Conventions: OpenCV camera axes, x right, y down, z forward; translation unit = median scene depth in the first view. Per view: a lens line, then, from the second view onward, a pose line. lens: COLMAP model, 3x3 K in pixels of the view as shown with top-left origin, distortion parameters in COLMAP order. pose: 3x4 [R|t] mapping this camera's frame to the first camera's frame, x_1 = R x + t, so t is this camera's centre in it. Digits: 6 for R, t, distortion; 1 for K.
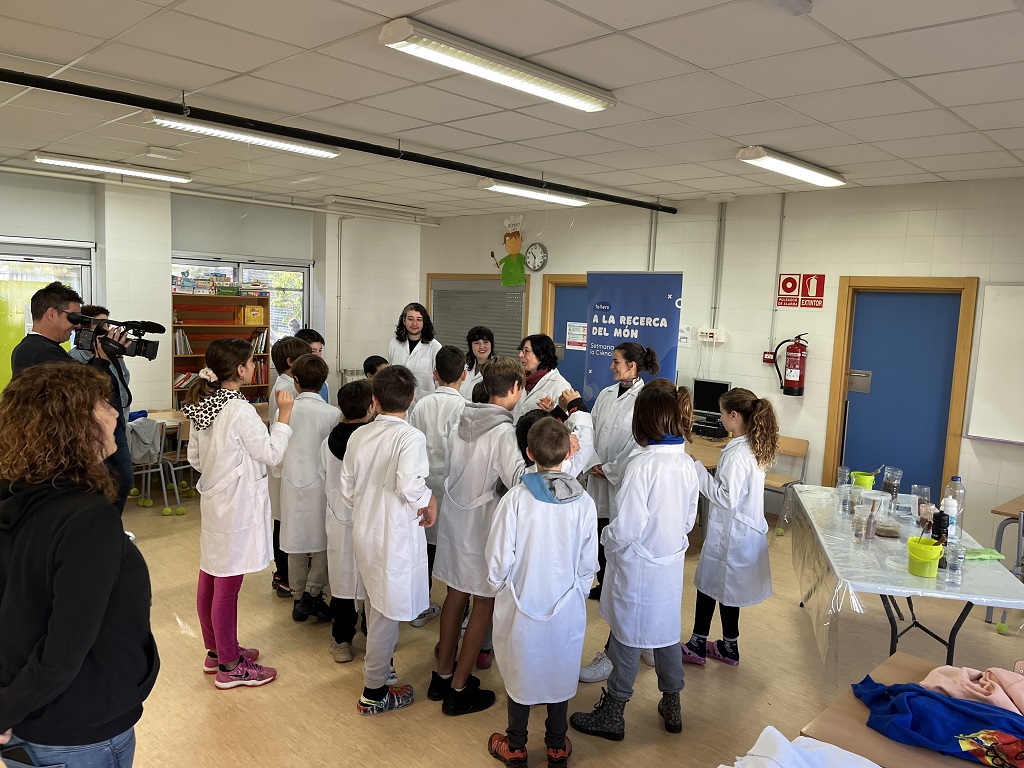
lens RADIAL K [[768.7, 0, 508.1], [0, 768.7, 385.1], [0, 0, 1]] dist [0.047373, -0.000922]
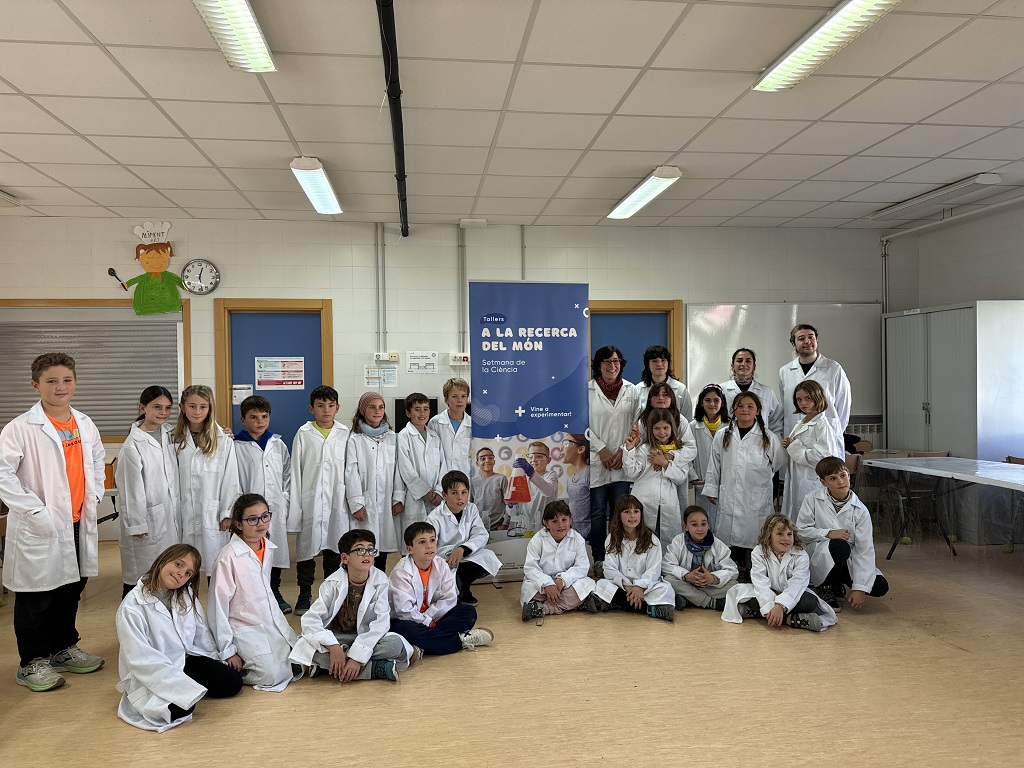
lens RADIAL K [[724.5, 0, 508.3], [0, 724.5, 384.0], [0, 0, 1]] dist [0.029629, -0.009450]
pose [[0.617304, -0.057424, 0.784626, -0.539986], [0.122124, 0.992237, -0.023463, -0.003914], [-0.777188, 0.110305, 0.619525, 0.465610]]
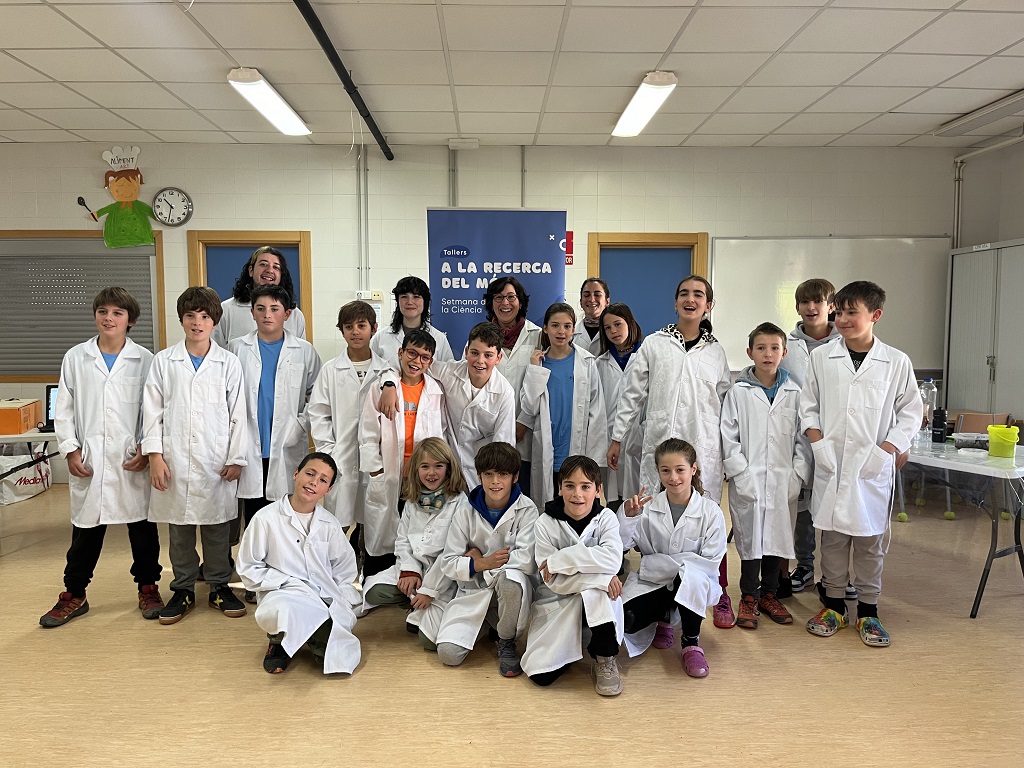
lens RADIAL K [[784.5, 0, 515.7], [0, 784.5, 383.9], [0, 0, 1]] dist [0.019917, -0.011245]
pose [[0.694213, -0.096826, 0.713227, -0.427848], [0.105330, 0.993909, 0.032409, 0.014248], [-0.712021, 0.052625, 0.700183, 0.391320]]
